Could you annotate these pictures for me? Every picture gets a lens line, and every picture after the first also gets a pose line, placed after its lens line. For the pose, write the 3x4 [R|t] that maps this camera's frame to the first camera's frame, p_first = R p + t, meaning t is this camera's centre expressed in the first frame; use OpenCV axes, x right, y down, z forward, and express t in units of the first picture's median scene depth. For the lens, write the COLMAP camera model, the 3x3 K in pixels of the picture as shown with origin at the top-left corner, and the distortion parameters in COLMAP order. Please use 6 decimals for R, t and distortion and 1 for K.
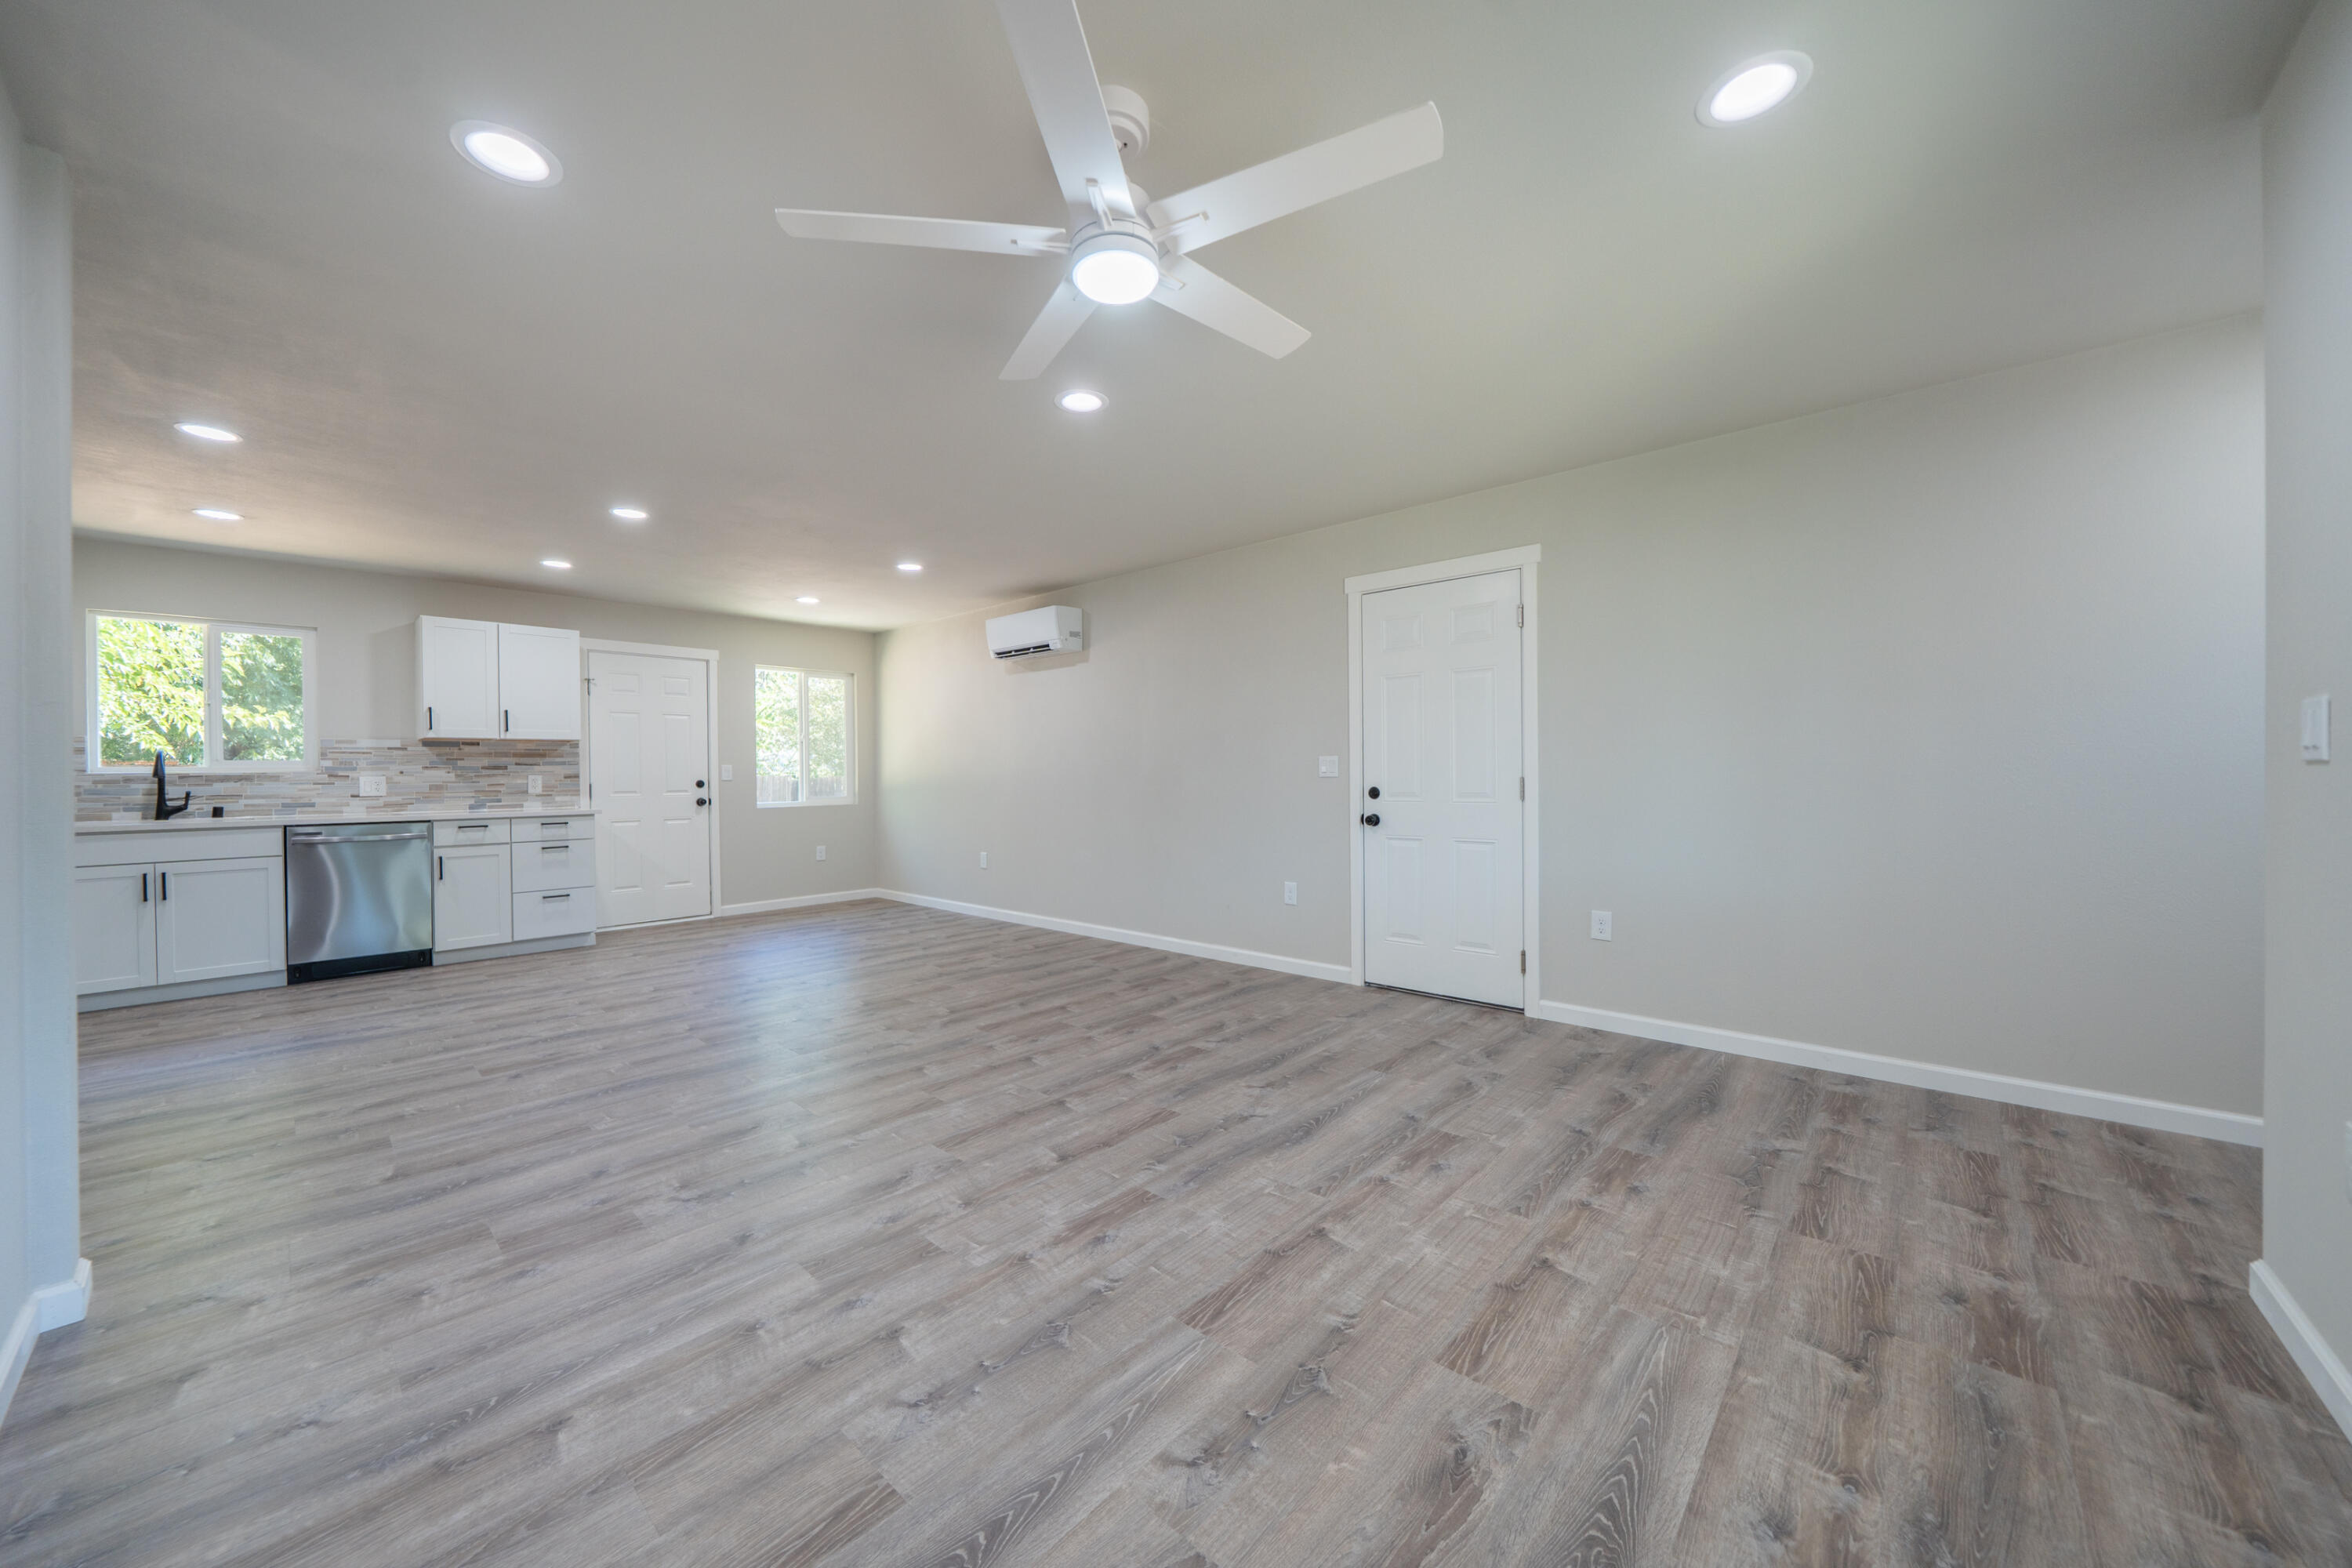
lens RADIAL K [[838.5, 0, 1170.7], [0, 838.5, 779.2], [0, 0, 1]] dist [-0.012308, -0.000161]
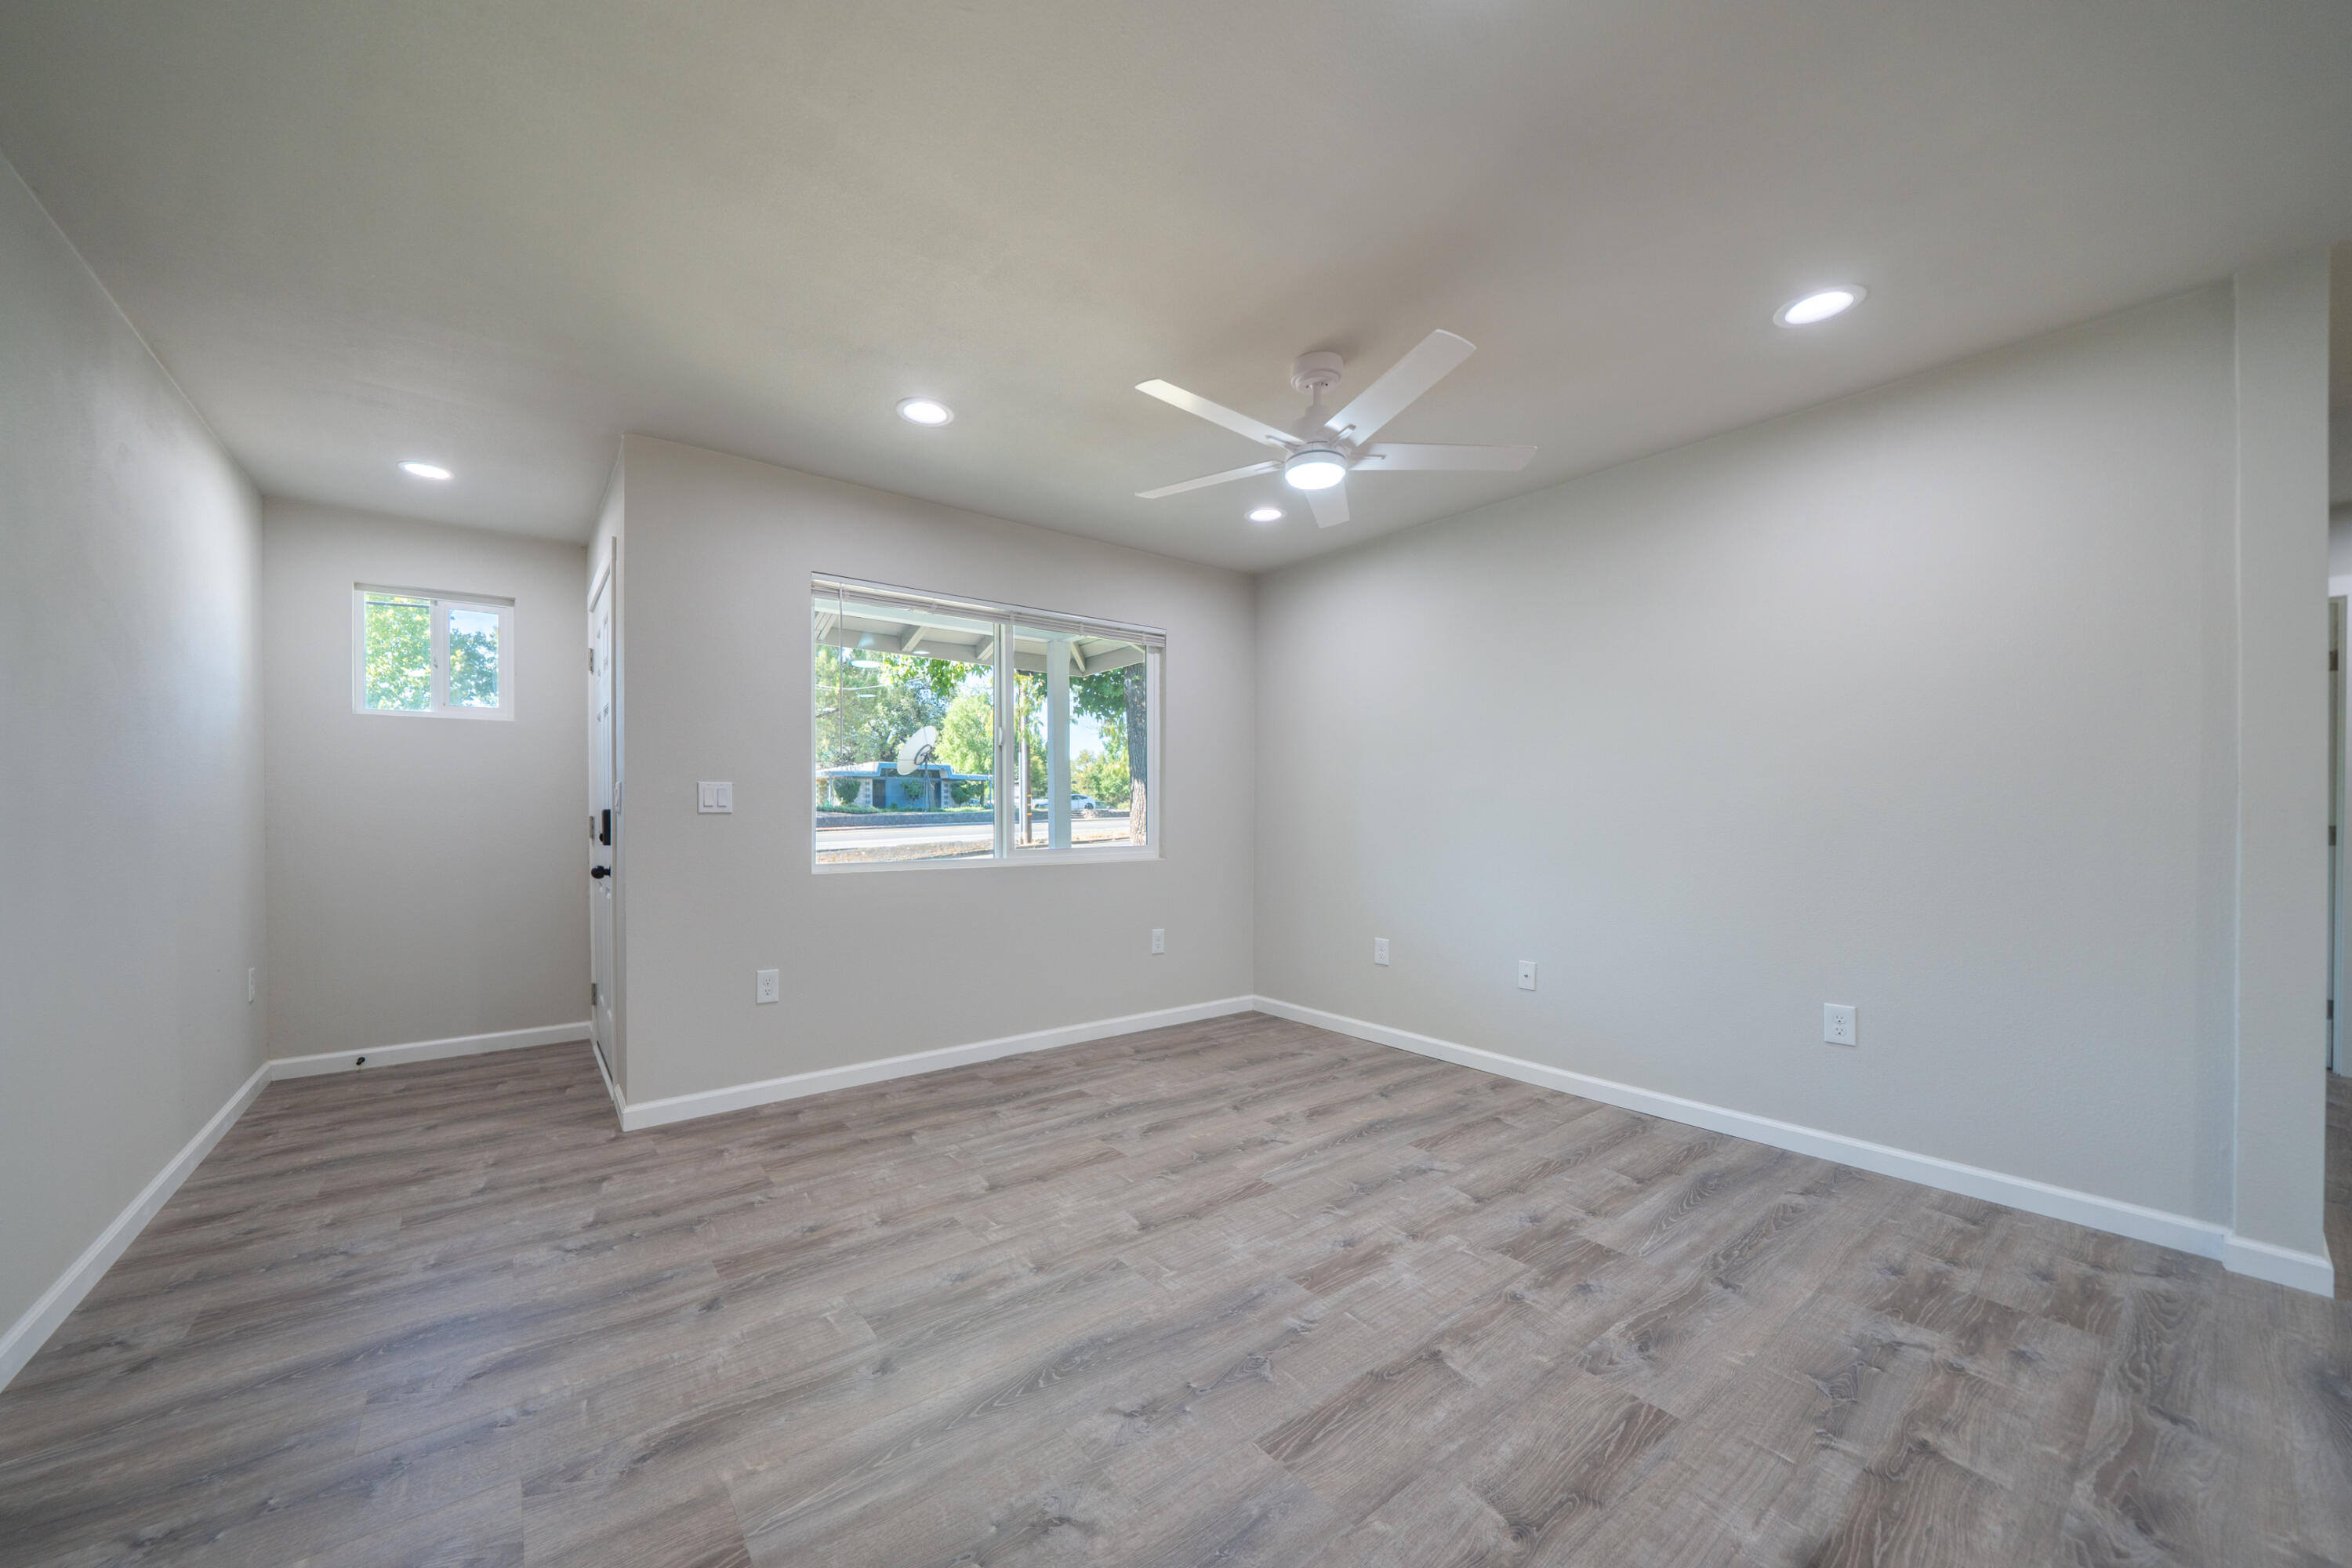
lens RADIAL K [[852.0, 0, 1124.6], [0, 852.0, 821.6], [0, 0, 1]] dist [-0.012659, 0.000001]
pose [[-0.981335, 0.008845, 0.192101, -0.009713], [0.010765, 0.999902, 0.008957, -0.003565], [-0.192003, 0.010858, -0.981334, 1.252424]]
